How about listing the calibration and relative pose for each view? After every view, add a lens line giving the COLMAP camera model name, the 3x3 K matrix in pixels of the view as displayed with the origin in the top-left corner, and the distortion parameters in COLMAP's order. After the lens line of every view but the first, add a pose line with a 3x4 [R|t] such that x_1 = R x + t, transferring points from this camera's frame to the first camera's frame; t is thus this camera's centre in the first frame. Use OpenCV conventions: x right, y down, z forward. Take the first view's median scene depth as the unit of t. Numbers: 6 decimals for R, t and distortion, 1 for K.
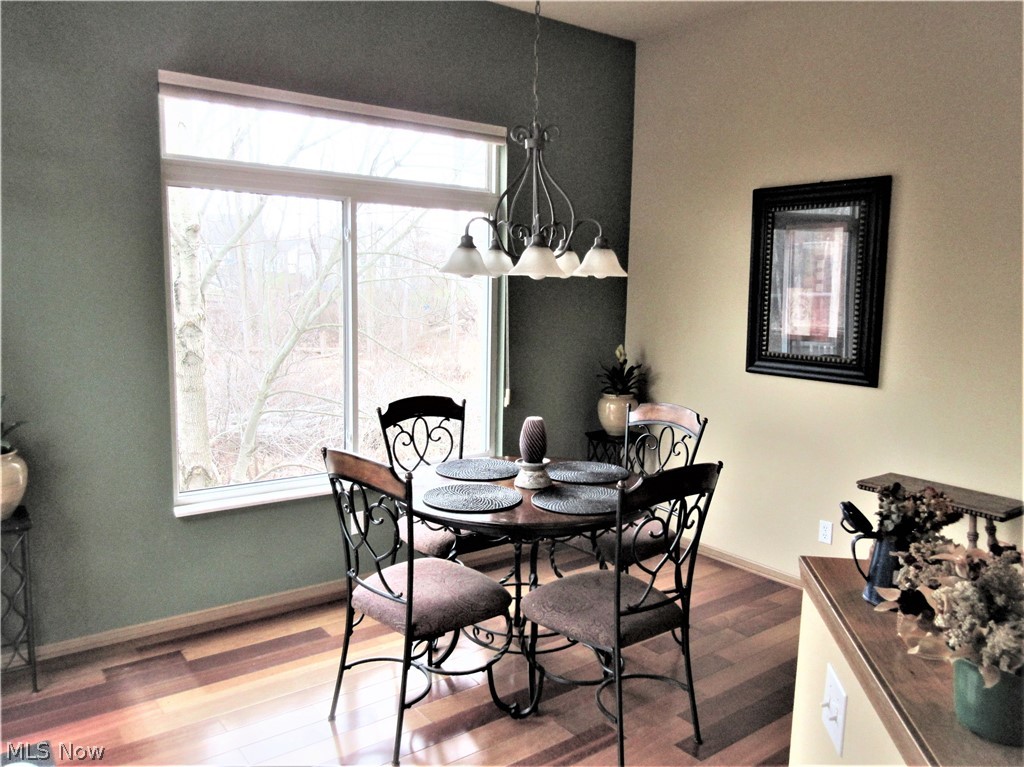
lens RADIAL K [[794.9, 0, 512.0], [0, 794.9, 383.5], [0, 0, 1]] dist [-0.009212, -0.010188]
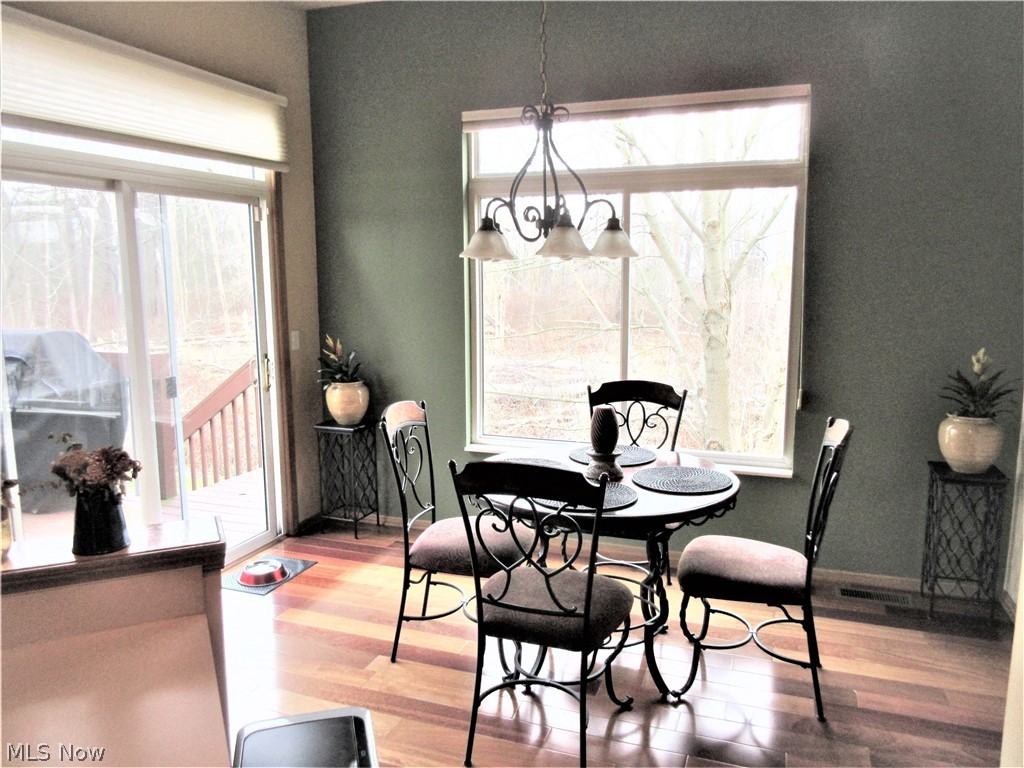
lens RADIAL K [[764.9, 0, 512.0], [0, 764.9, 384.0], [0, 0, 1]] dist [-0.002694, 0.000090]
pose [[0.531340, 0.102658, -0.840916, 0.605442], [-0.094293, 0.993629, 0.061721, -0.024245], [0.841895, 0.046498, 0.537635, 0.333033]]
